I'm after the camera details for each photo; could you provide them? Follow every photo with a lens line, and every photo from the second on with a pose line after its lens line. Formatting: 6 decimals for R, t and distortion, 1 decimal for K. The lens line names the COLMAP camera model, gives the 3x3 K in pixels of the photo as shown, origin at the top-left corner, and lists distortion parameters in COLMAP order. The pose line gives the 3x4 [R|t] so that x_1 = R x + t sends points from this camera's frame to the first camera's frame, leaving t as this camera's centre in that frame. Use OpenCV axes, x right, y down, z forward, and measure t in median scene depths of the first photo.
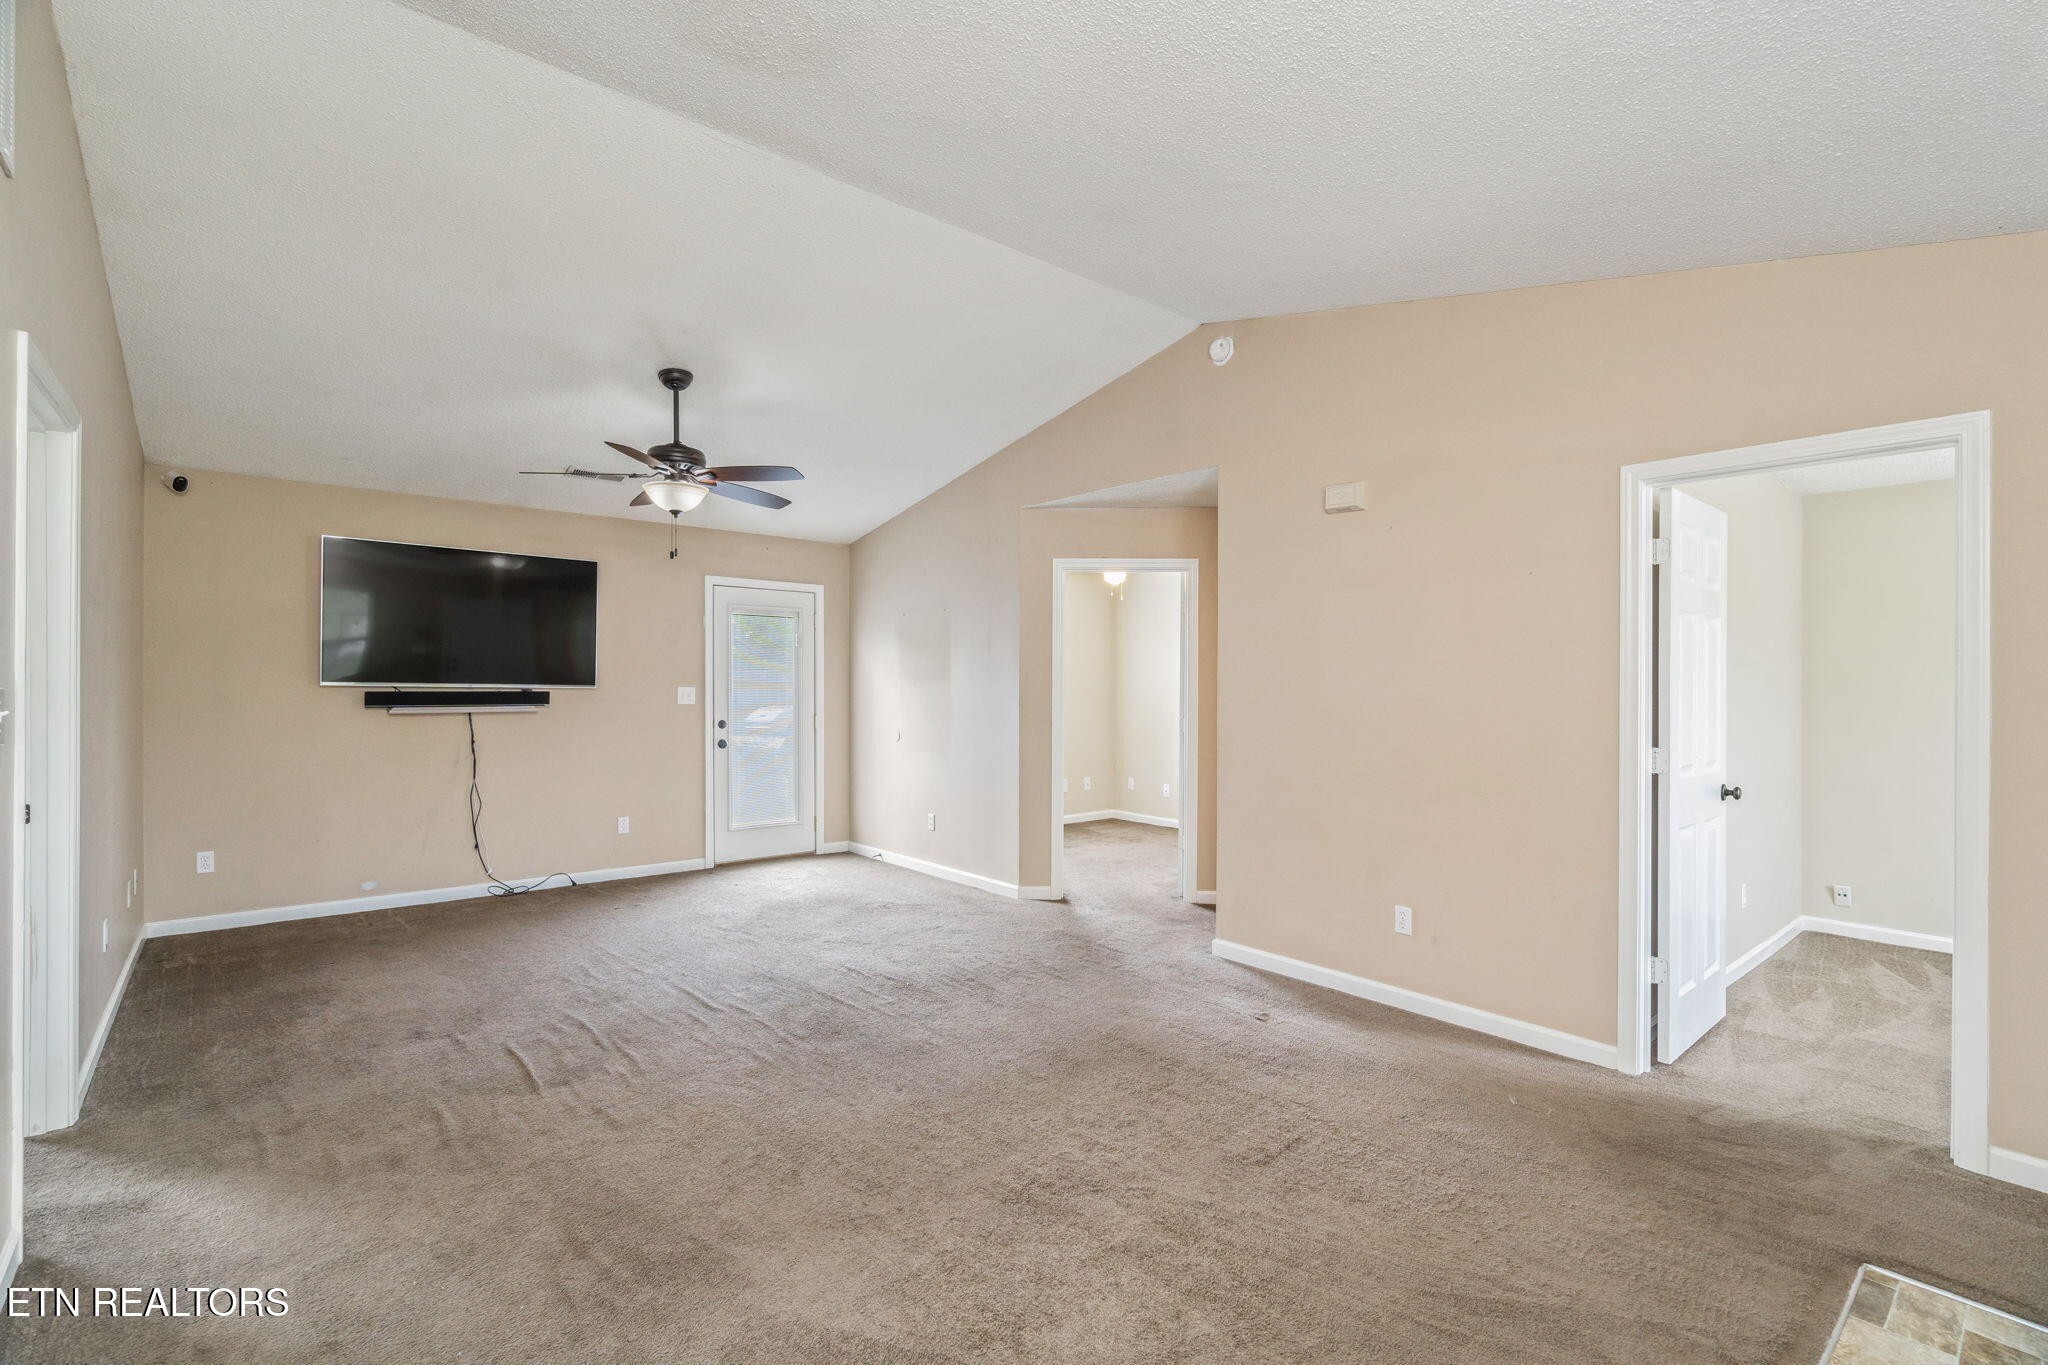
lens RADIAL K [[927.0, 0, 1024.0], [0, 927.0, 682.5], [0, 0, 1]] dist [-0.002094, -0.000223]
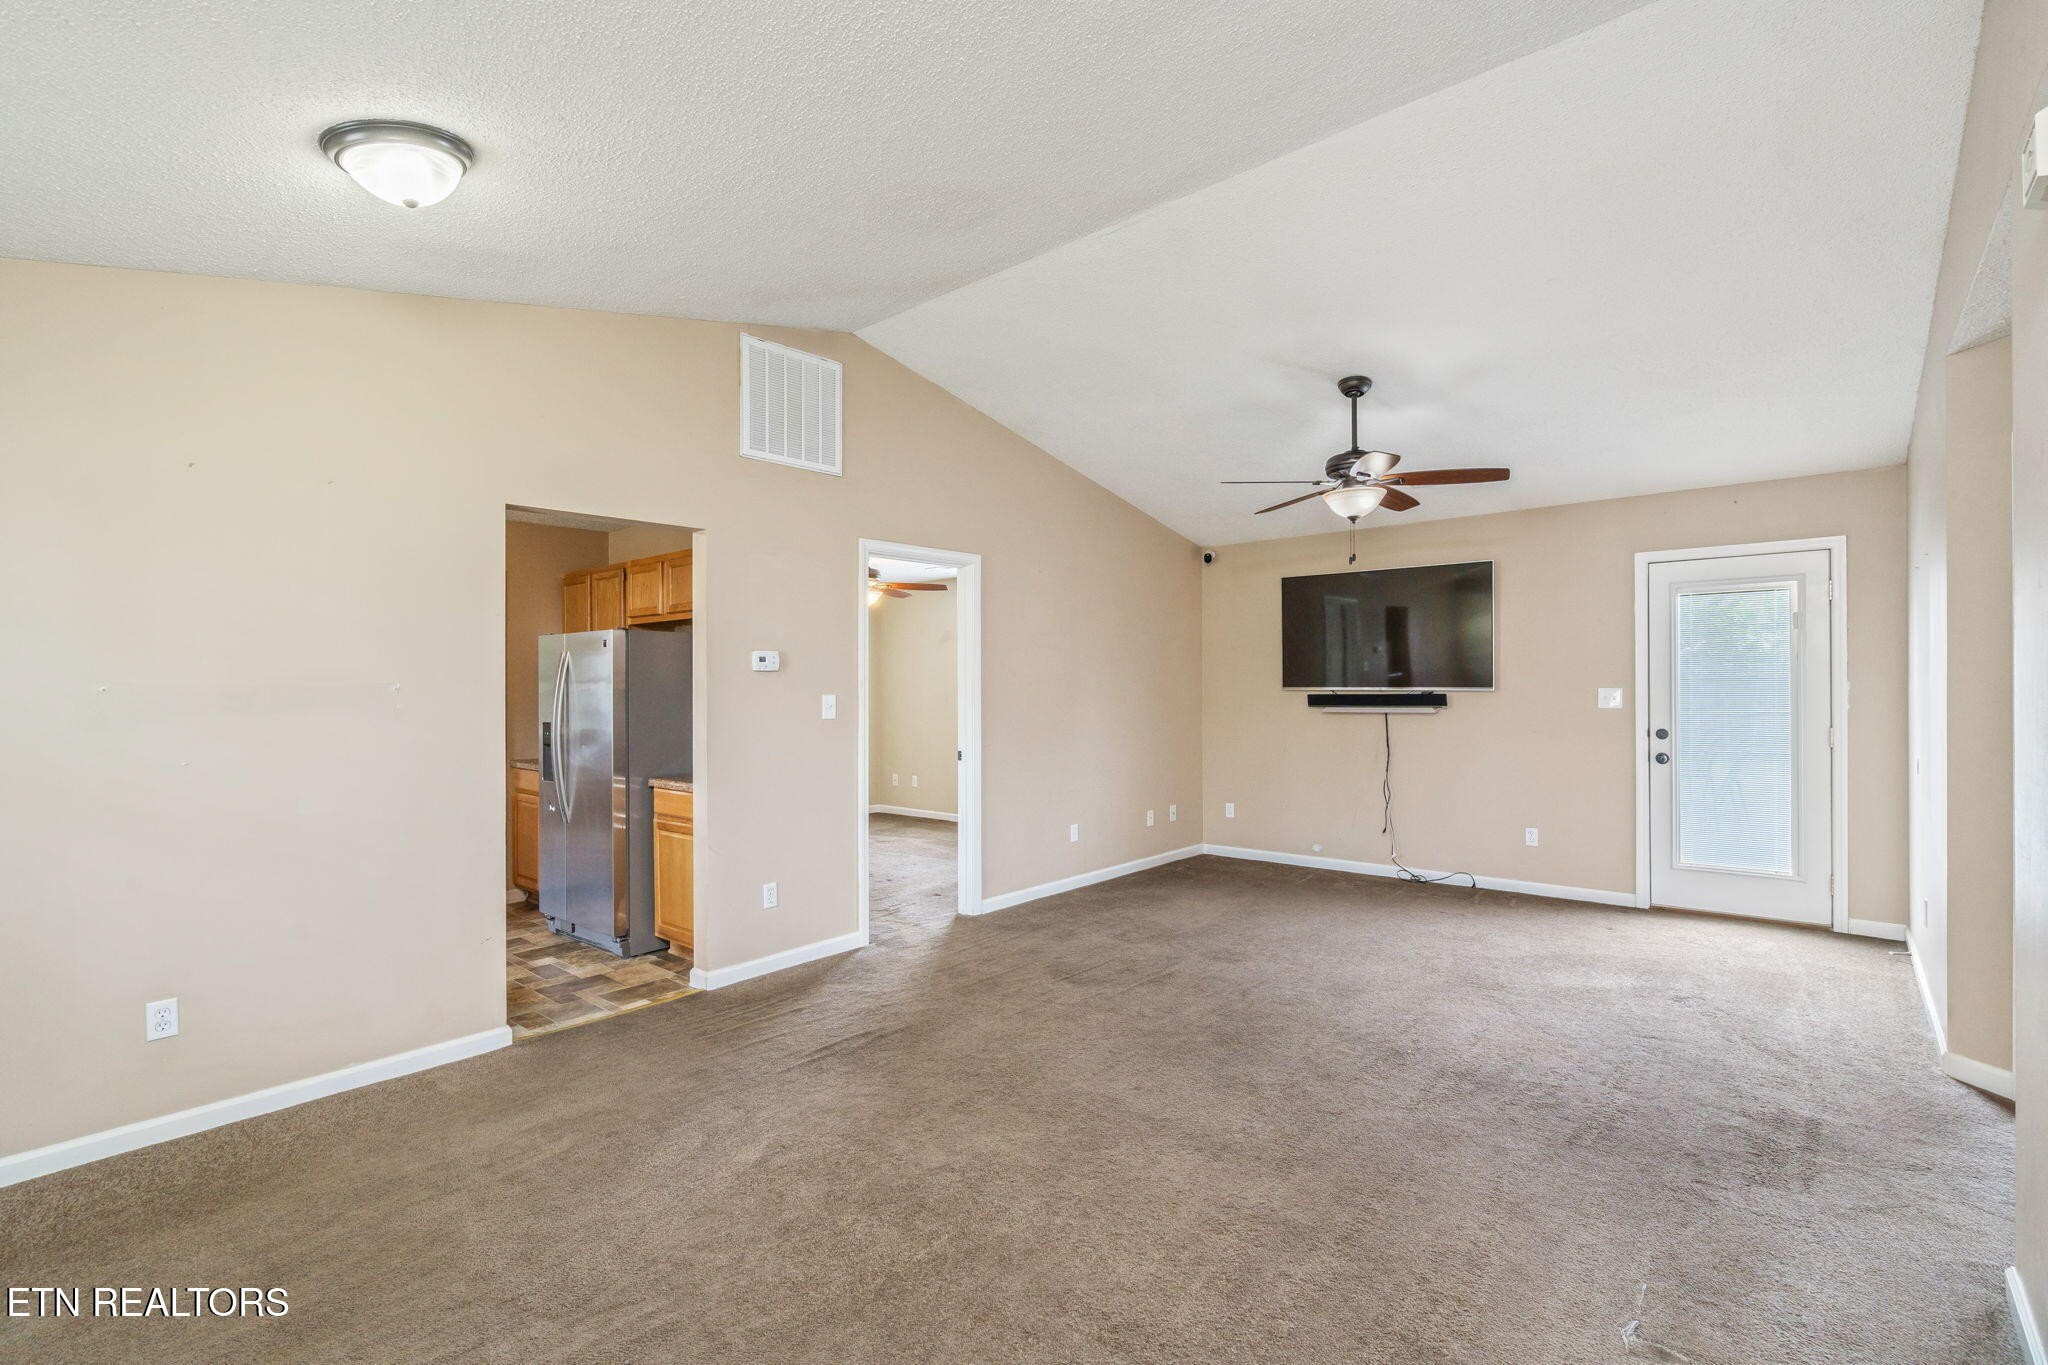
lens RADIAL K [[927.0, 0, 1024.0], [0, 927.0, 682.5], [0, 0, 1]] dist [-0.002094, -0.000223]
pose [[0.151408, -0.014179, -0.988370, 0.444057], [0.012630, 0.999843, -0.012409, 0.003722], [0.988391, -0.010604, 0.151564, 0.378371]]
